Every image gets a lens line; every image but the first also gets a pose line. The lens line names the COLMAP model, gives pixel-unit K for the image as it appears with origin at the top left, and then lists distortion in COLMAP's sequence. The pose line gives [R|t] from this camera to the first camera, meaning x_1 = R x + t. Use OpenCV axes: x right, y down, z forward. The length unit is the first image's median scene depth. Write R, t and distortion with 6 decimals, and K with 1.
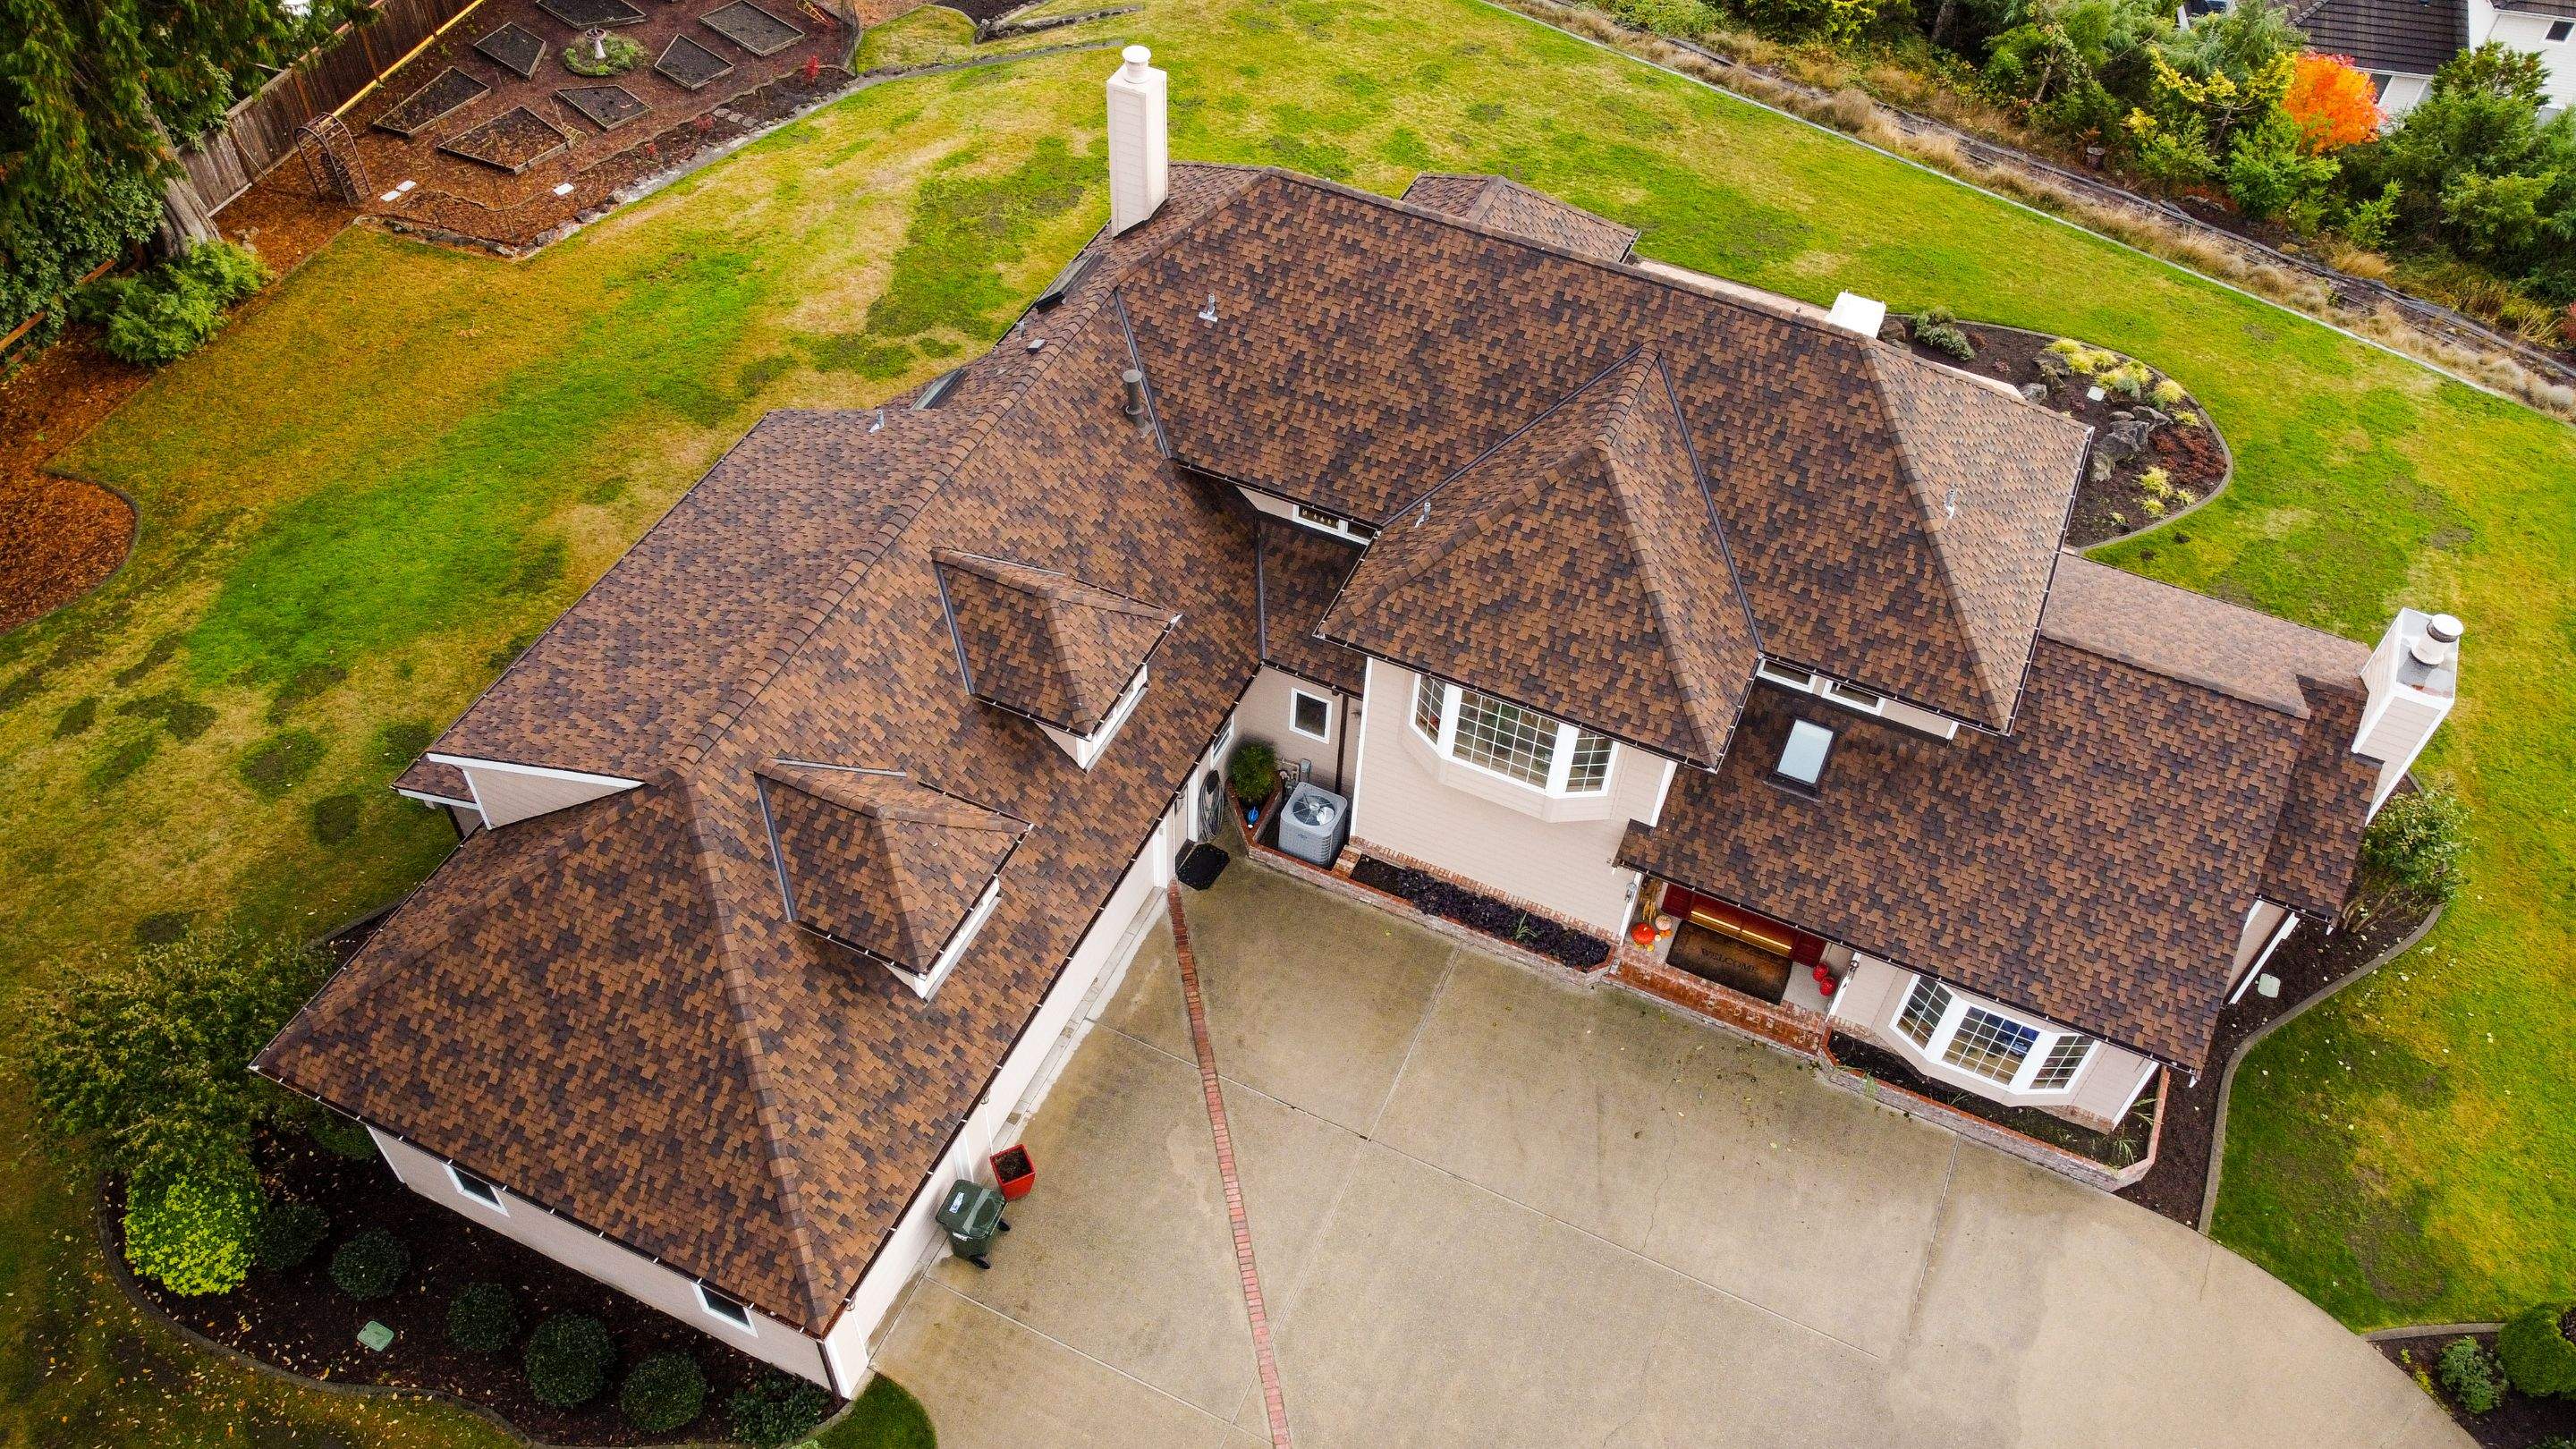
lens RADIAL K [[1950.0, 0, 1284.6], [0, 1950.0, 737.9], [0, 0, 1]] dist [0.008923, -0.014741]
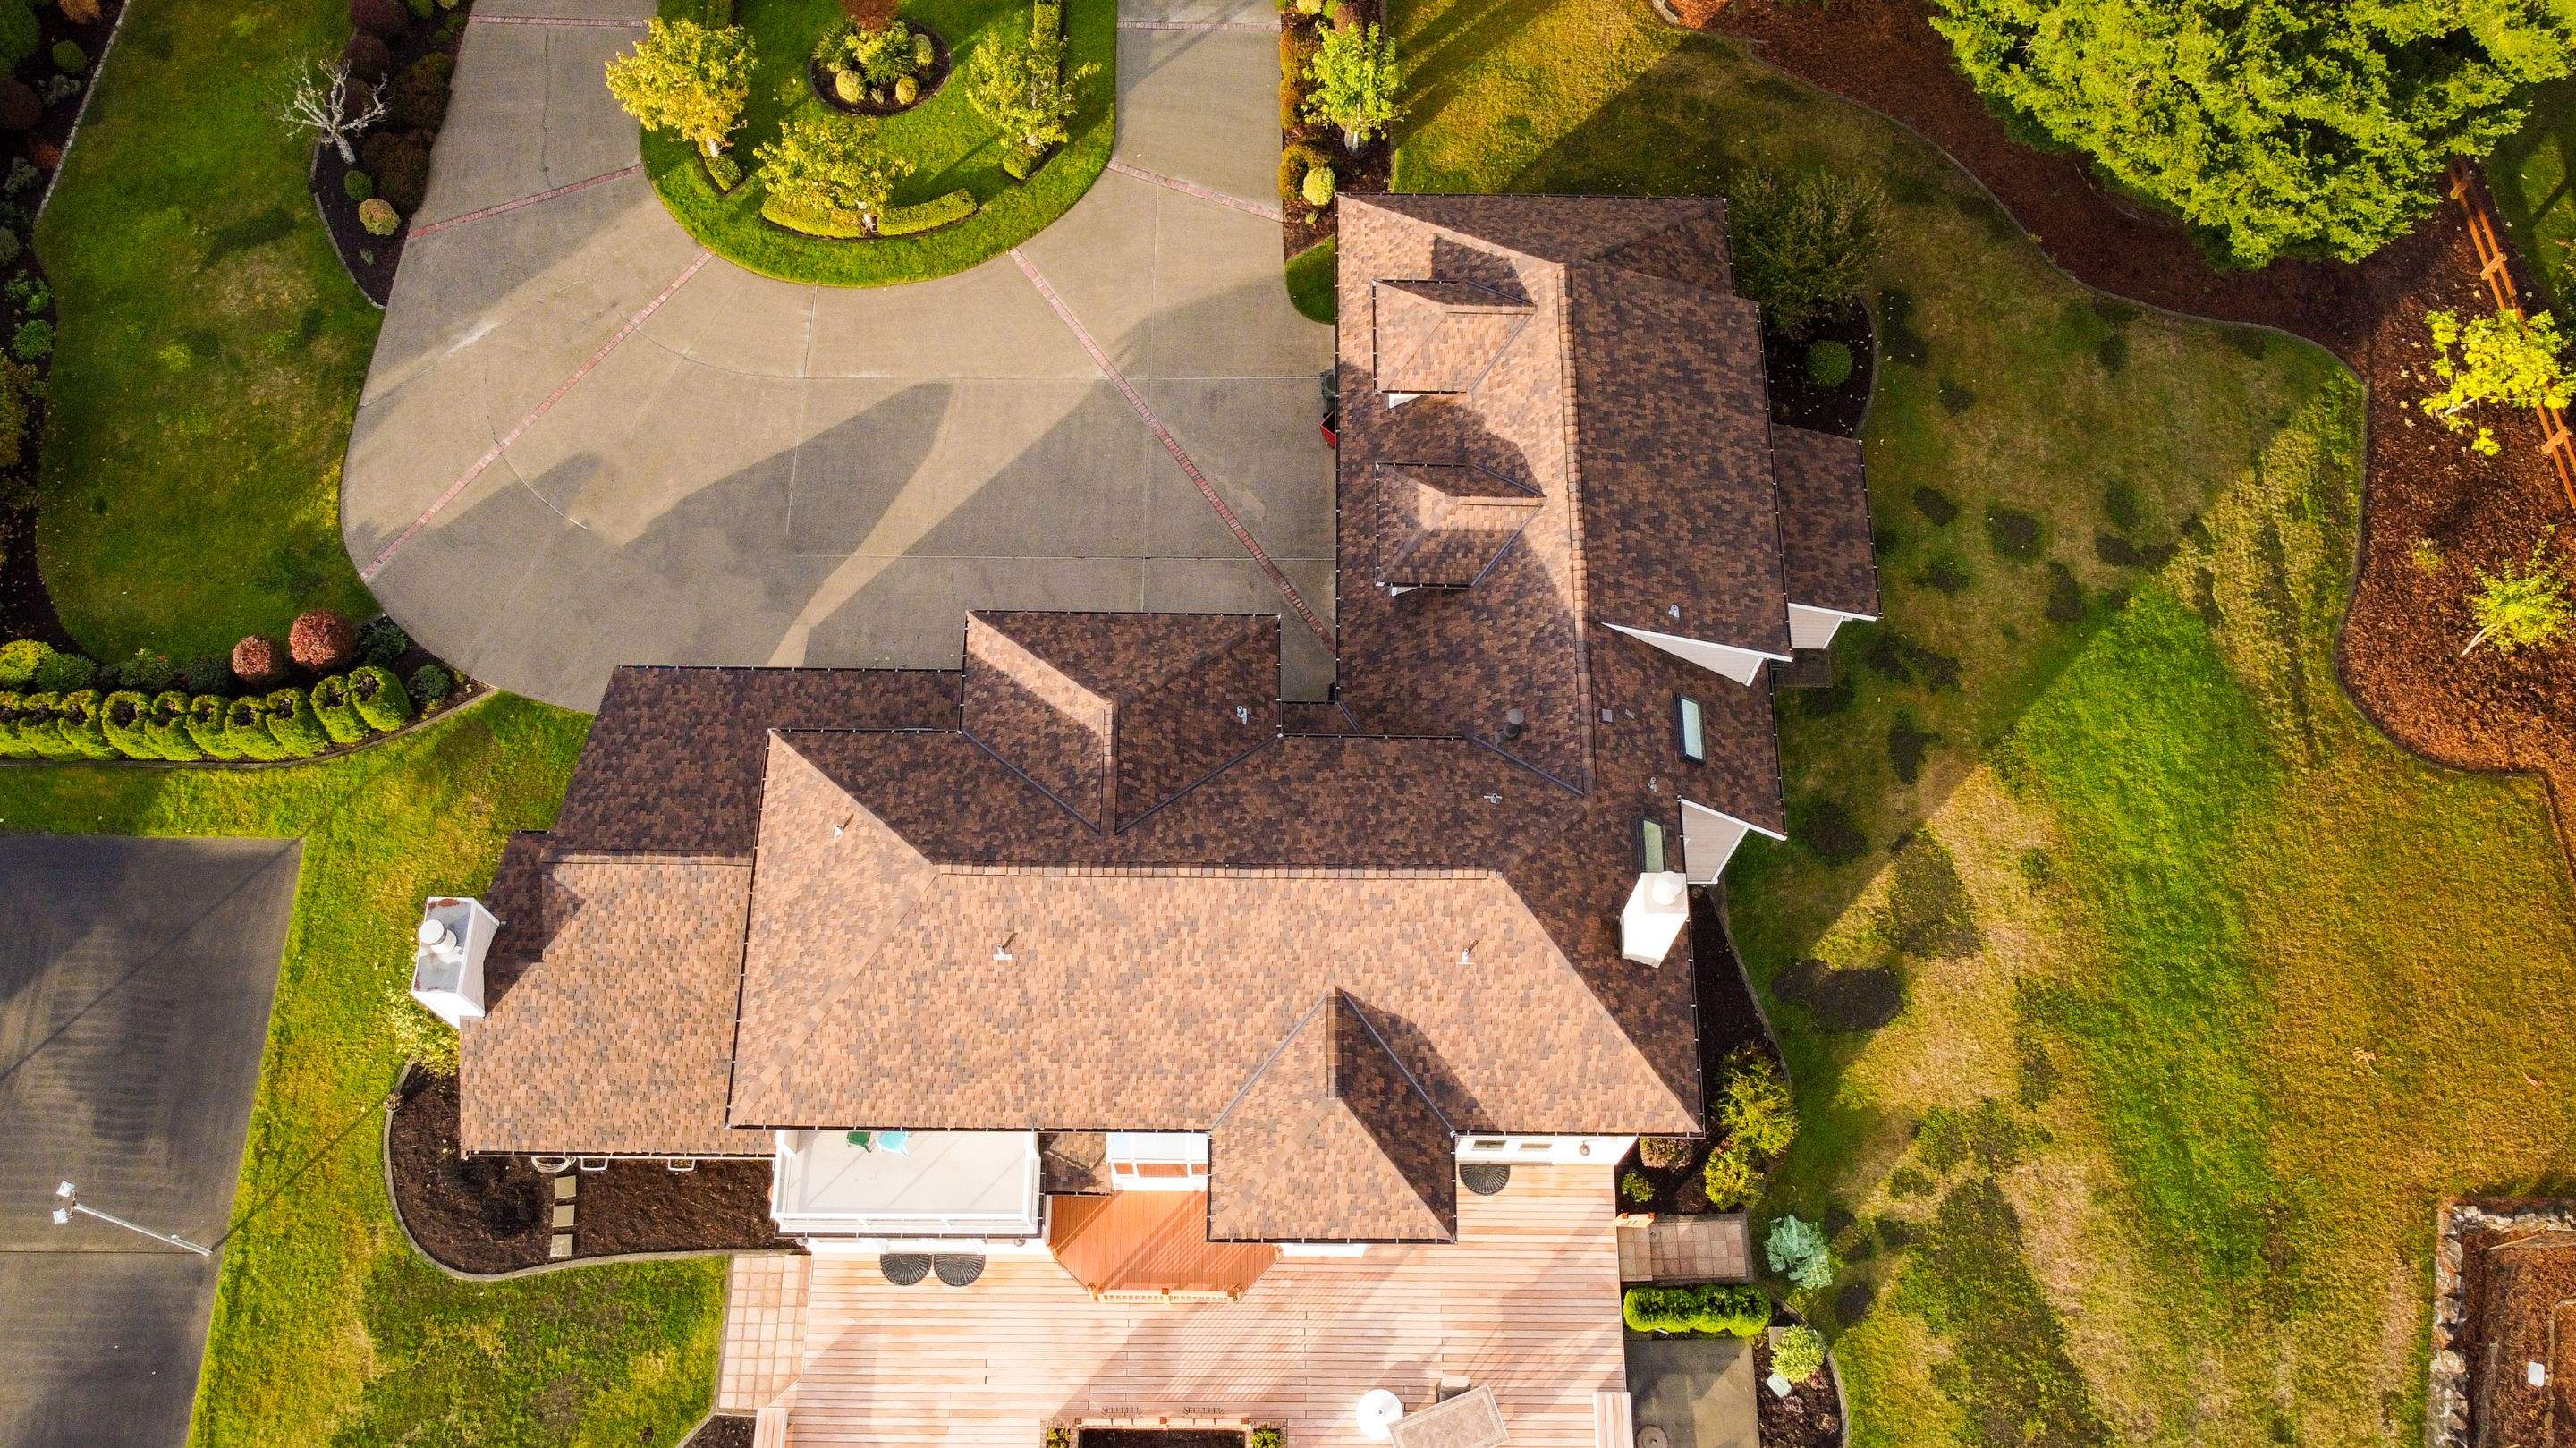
lens RADIAL K [[2117.4, 0, 1292.4], [0, 2117.4, 726.4], [0, 0, 1]] dist [-0.002693, 0.009753]
pose [[-0.910754, 0.355934, -0.209374, 0.333287], [-0.340848, -0.361709, 0.867750, -1.321345], [0.233129, 0.861671, 0.450748, 0.413120]]
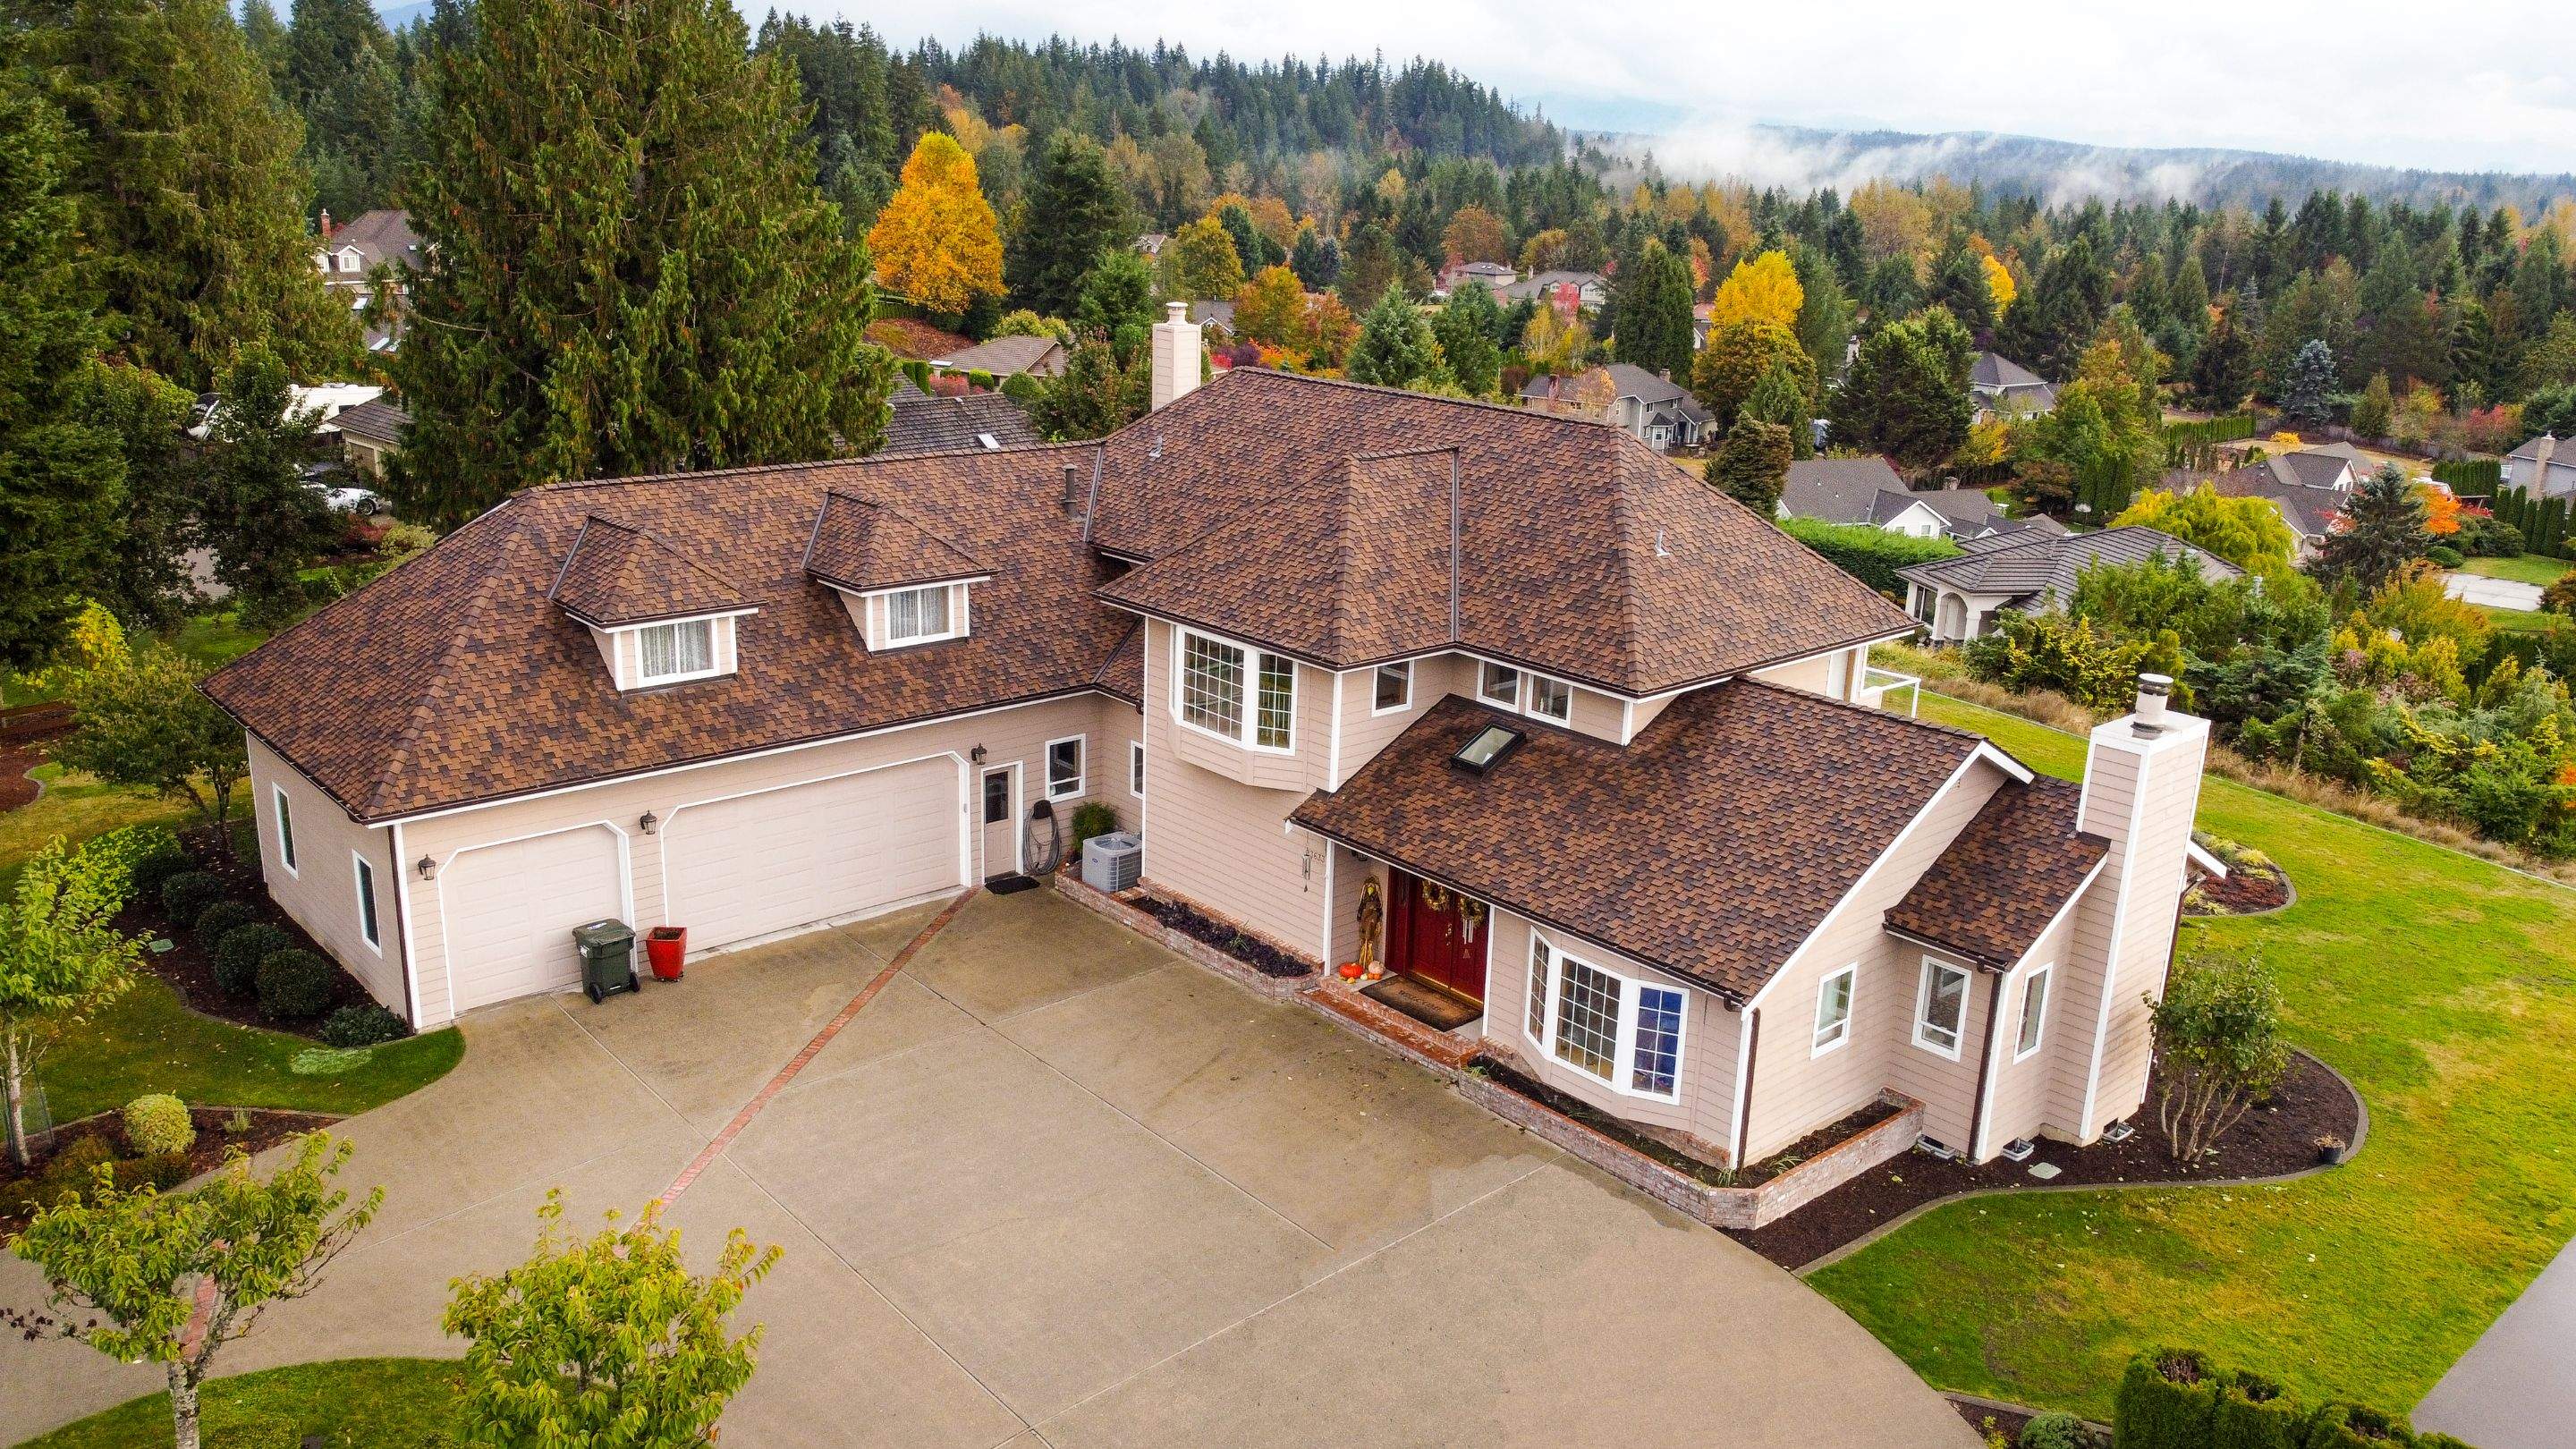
lens RADIAL K [[1950.0, 0, 1282.4], [0, 1950.0, 740.3], [0, 0, 1]] dist [0.008923, -0.014741]
pose [[0.914097, 0.110960, -0.390020, 0.572714], [-0.303519, 0.825039, -0.476641, 0.529914], [0.268893, 0.554074, 0.787844, 0.166934]]
